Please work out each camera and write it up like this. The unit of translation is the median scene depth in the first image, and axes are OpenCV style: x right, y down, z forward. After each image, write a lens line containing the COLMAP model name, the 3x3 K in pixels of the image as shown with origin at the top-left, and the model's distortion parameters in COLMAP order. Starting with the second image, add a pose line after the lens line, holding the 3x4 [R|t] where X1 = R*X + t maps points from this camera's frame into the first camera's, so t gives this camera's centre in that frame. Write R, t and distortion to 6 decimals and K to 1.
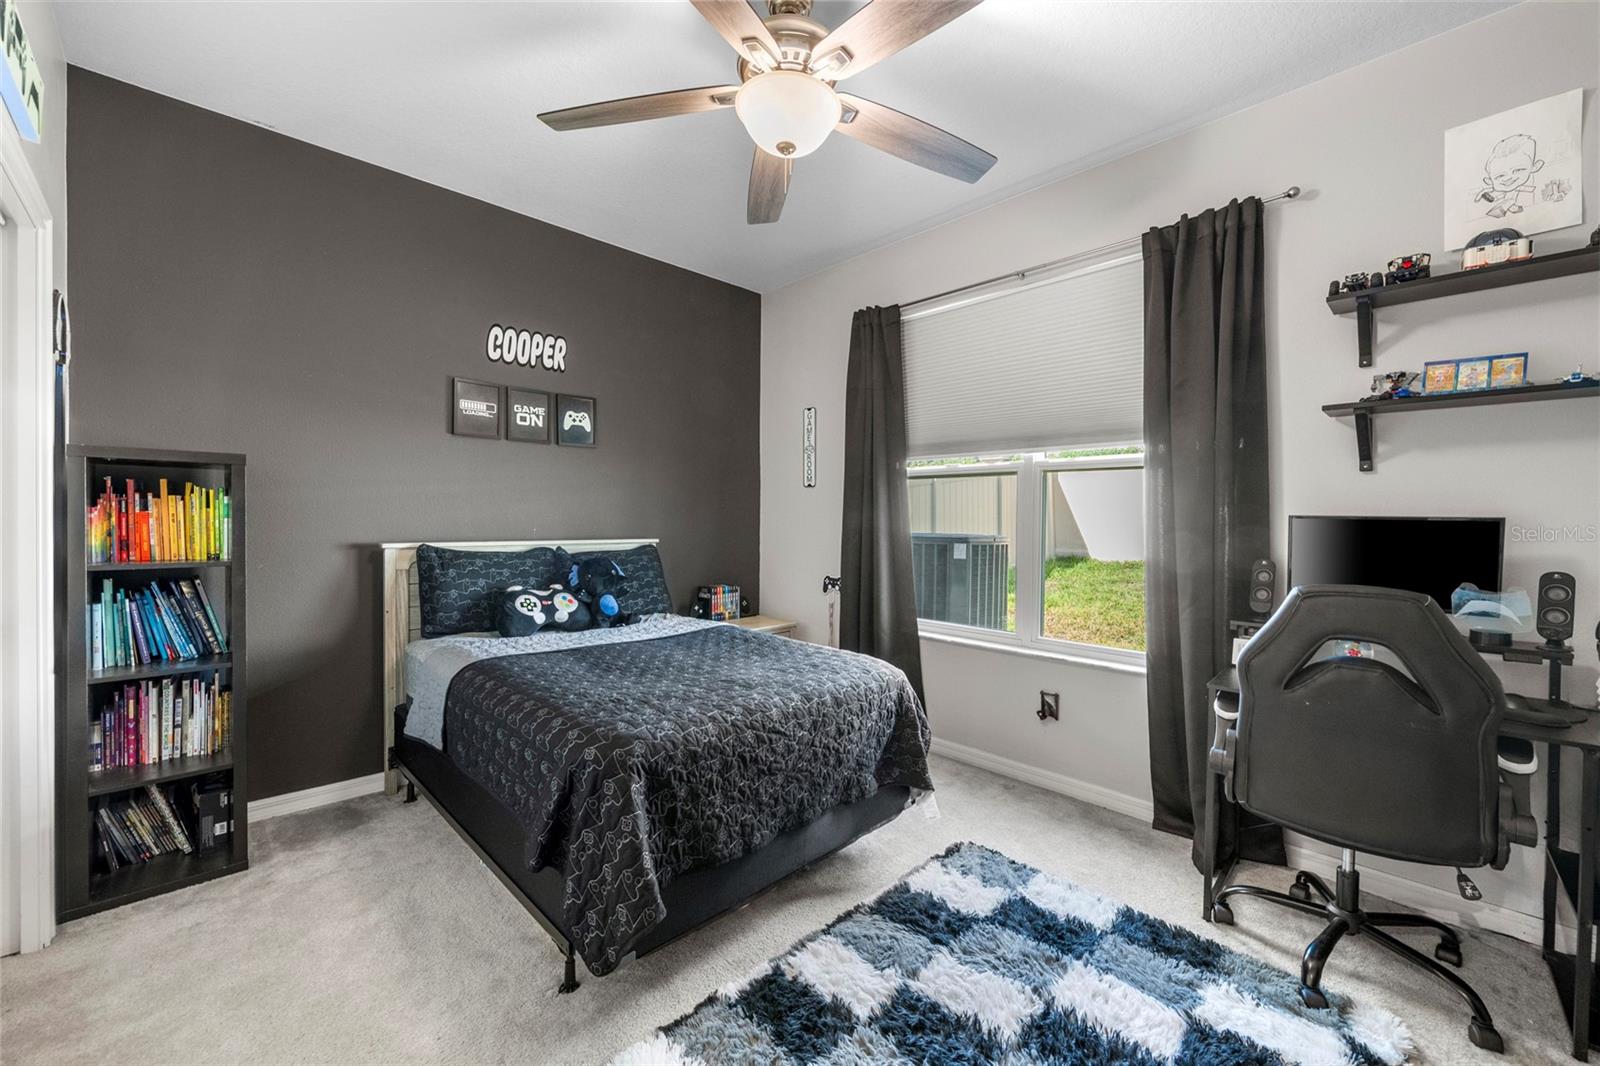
lens RADIAL K [[633.0, 0, 804.1], [0, 633.0, 527.3], [0, 0, 1]] dist [-0.000730, -0.000913]
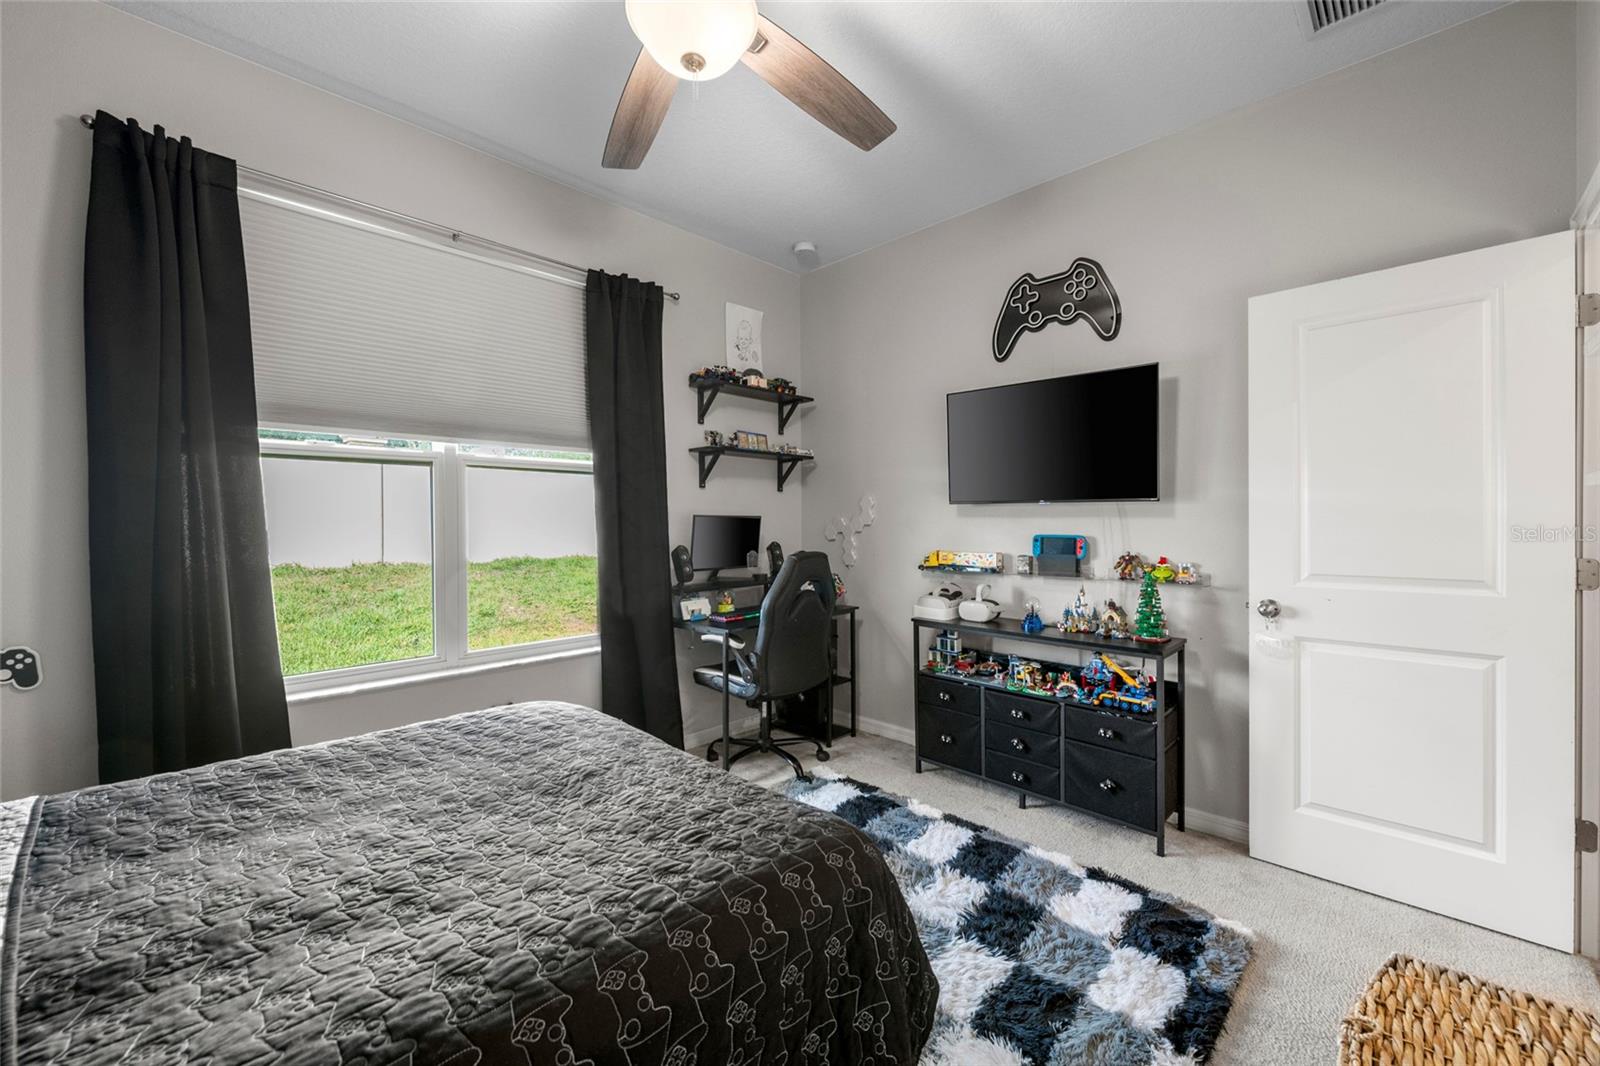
lens RADIAL K [[633.0, 0, 804.3], [0, 633.0, 529.1], [0, 0, 1]] dist [-0.000730, -0.000913]
pose [[-0.024402, -0.020473, 0.999493, -0.726099], [0.019535, 0.999590, 0.020952, -0.011577], [-0.999511, 0.020037, -0.023992, 0.749006]]
